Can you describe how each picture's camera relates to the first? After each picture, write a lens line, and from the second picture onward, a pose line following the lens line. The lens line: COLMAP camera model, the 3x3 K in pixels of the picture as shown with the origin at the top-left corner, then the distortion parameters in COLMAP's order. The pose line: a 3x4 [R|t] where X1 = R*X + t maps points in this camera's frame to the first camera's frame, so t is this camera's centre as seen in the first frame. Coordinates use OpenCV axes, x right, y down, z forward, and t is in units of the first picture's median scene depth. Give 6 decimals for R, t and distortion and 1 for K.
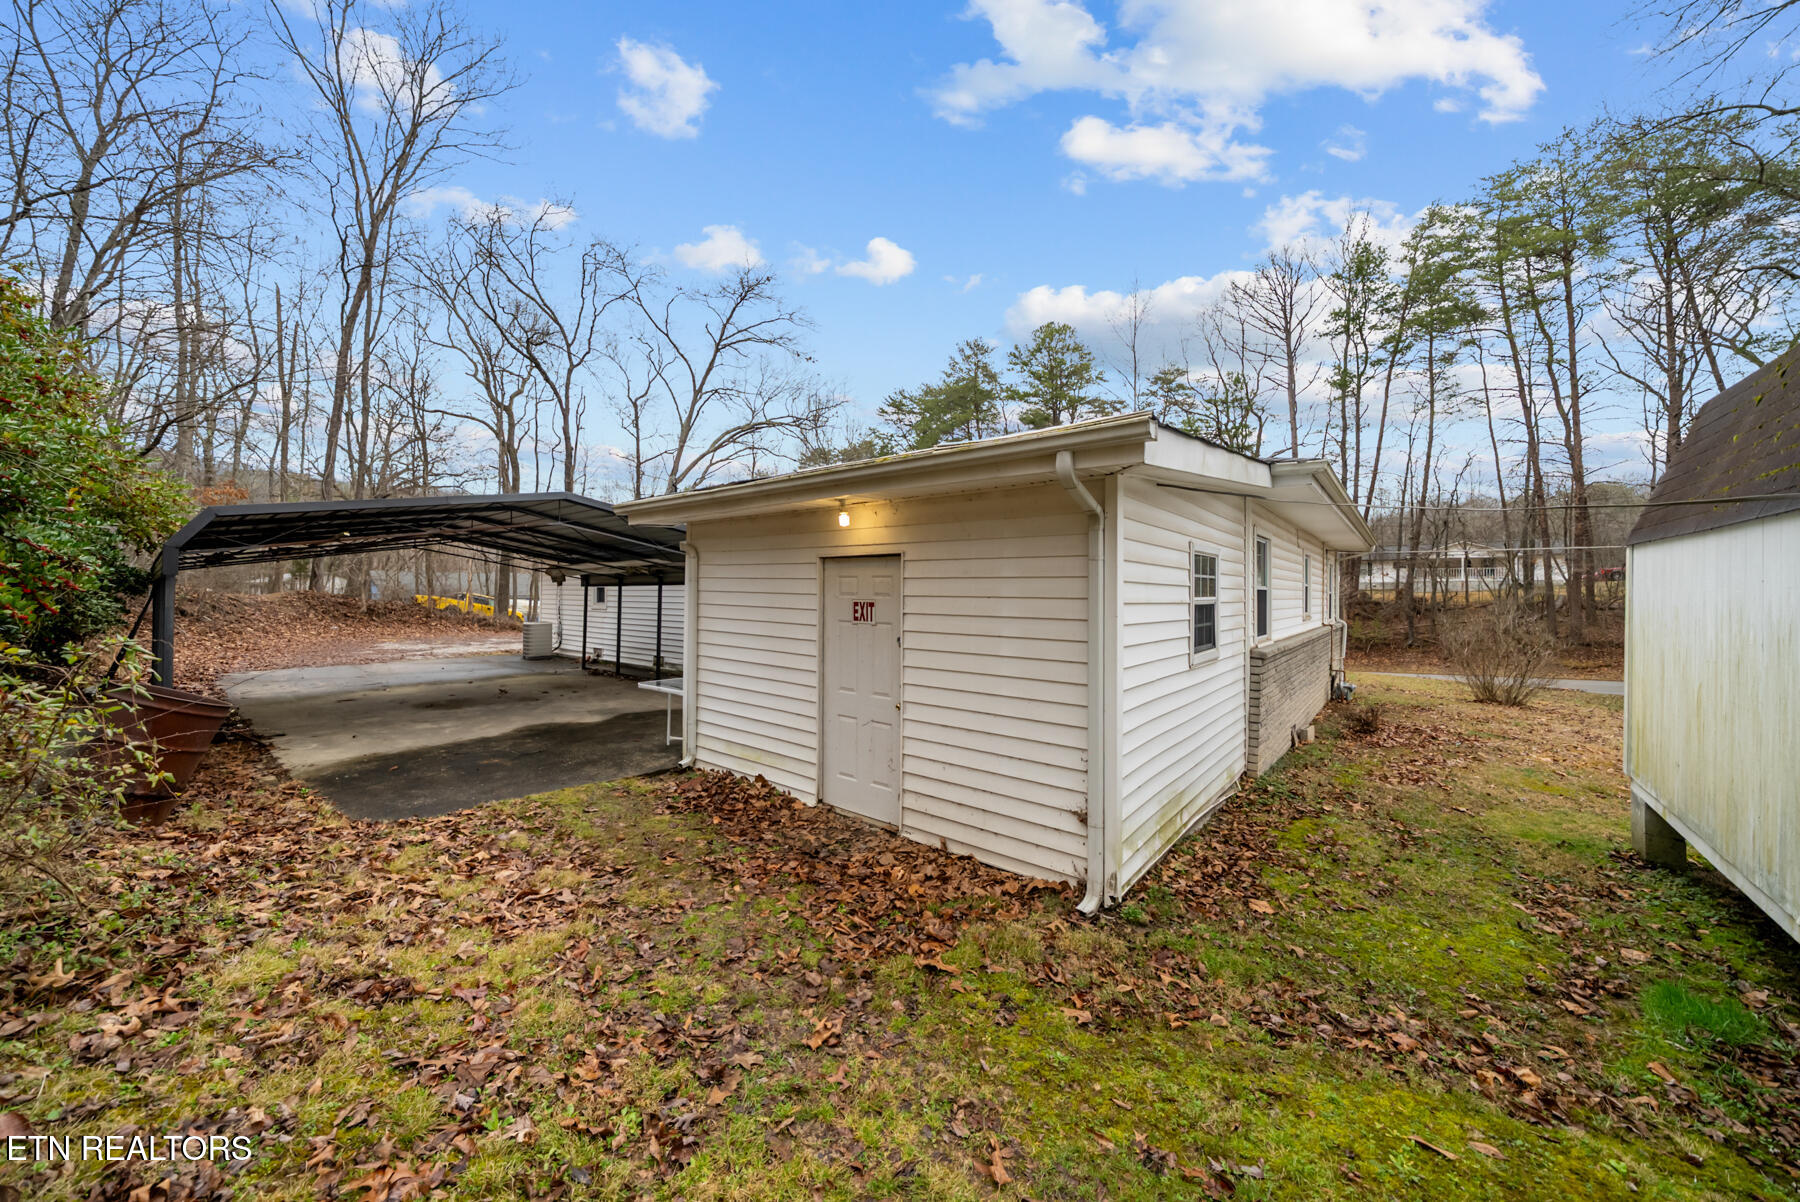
lens RADIAL K [[625.7, 0, 890.2], [0, 625.7, 598.2], [0, 0, 1]] dist [-0.002567, -0.000131]
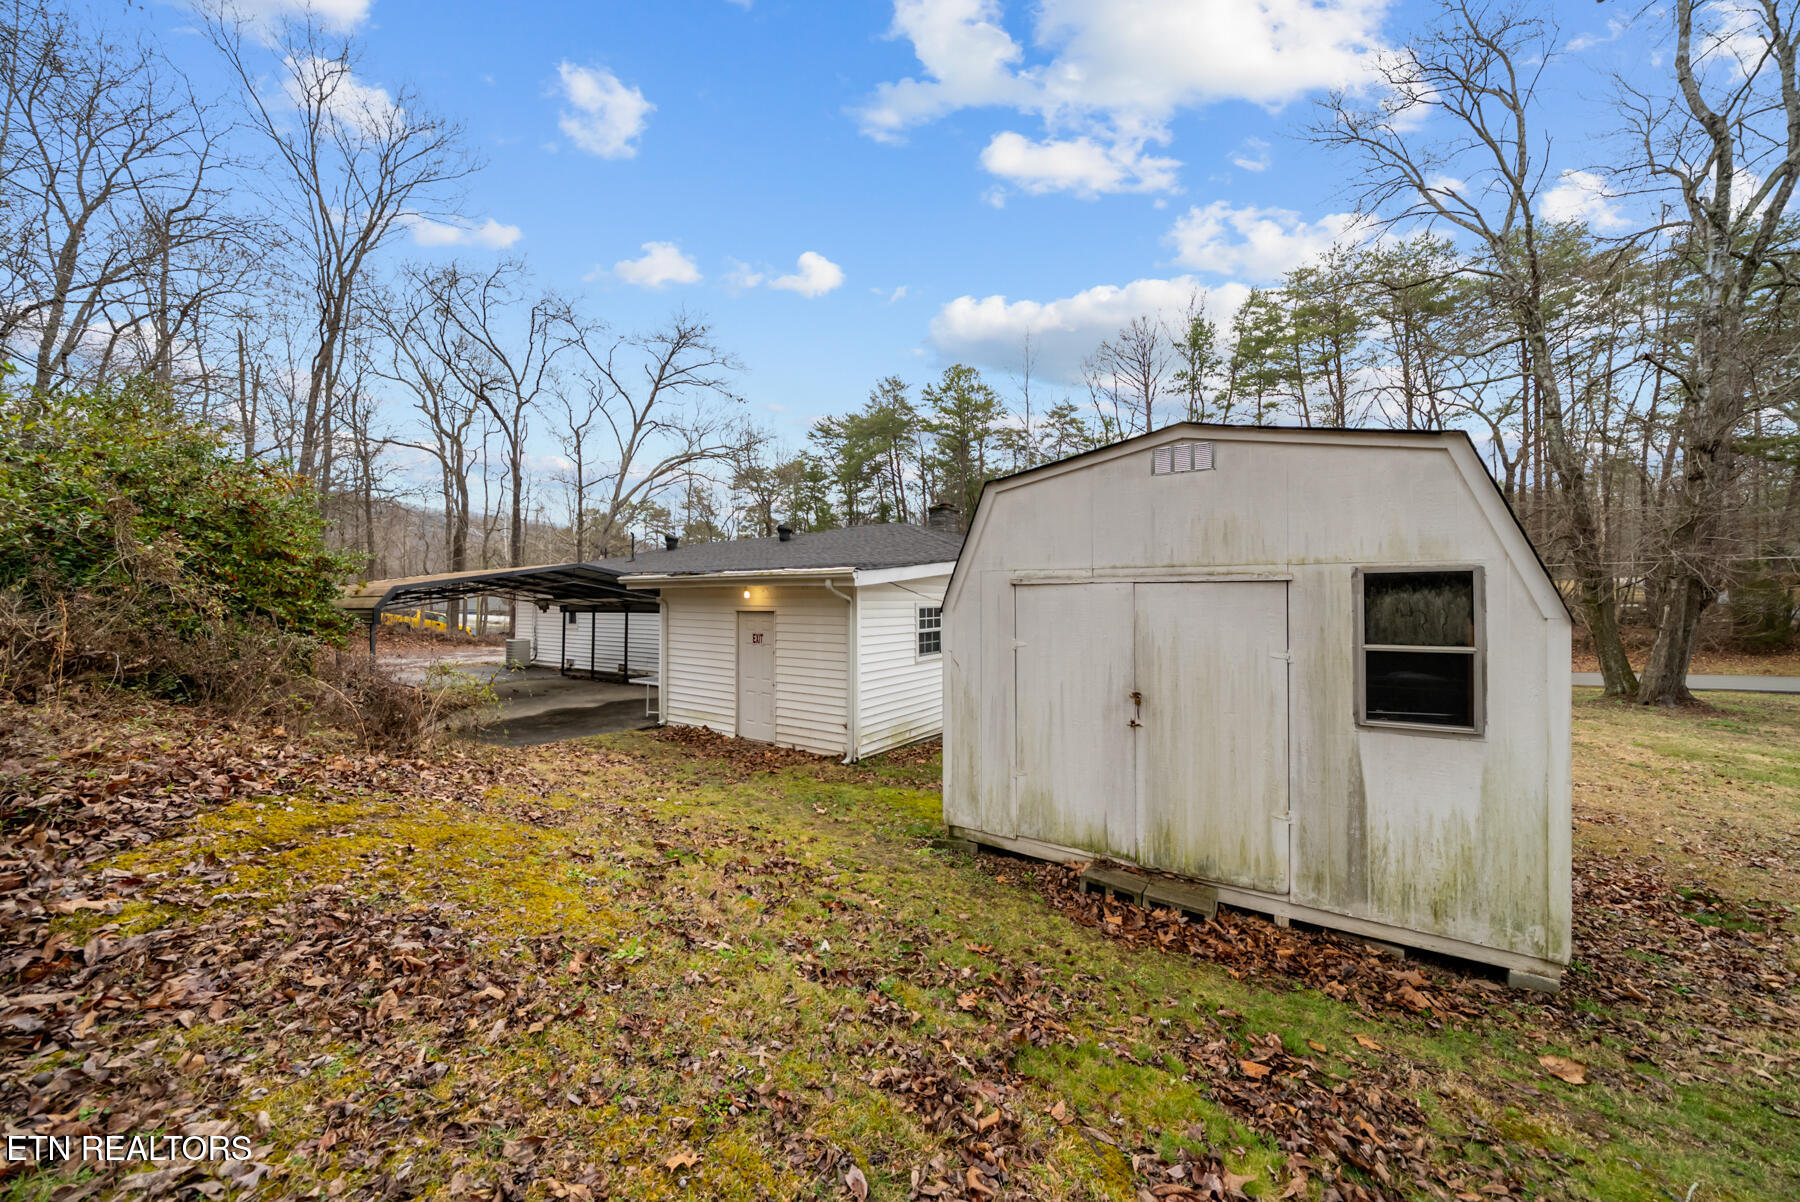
lens RADIAL K [[625.7, 0, 890.2], [0, 625.7, 598.2], [0, 0, 1]] dist [-0.002567, -0.000131]
pose [[0.995133, -0.007955, 0.098221, 0.025623], [0.008884, 0.999920, -0.009025, -0.011935], [-0.098141, 0.009853, 0.995124, -0.145055]]
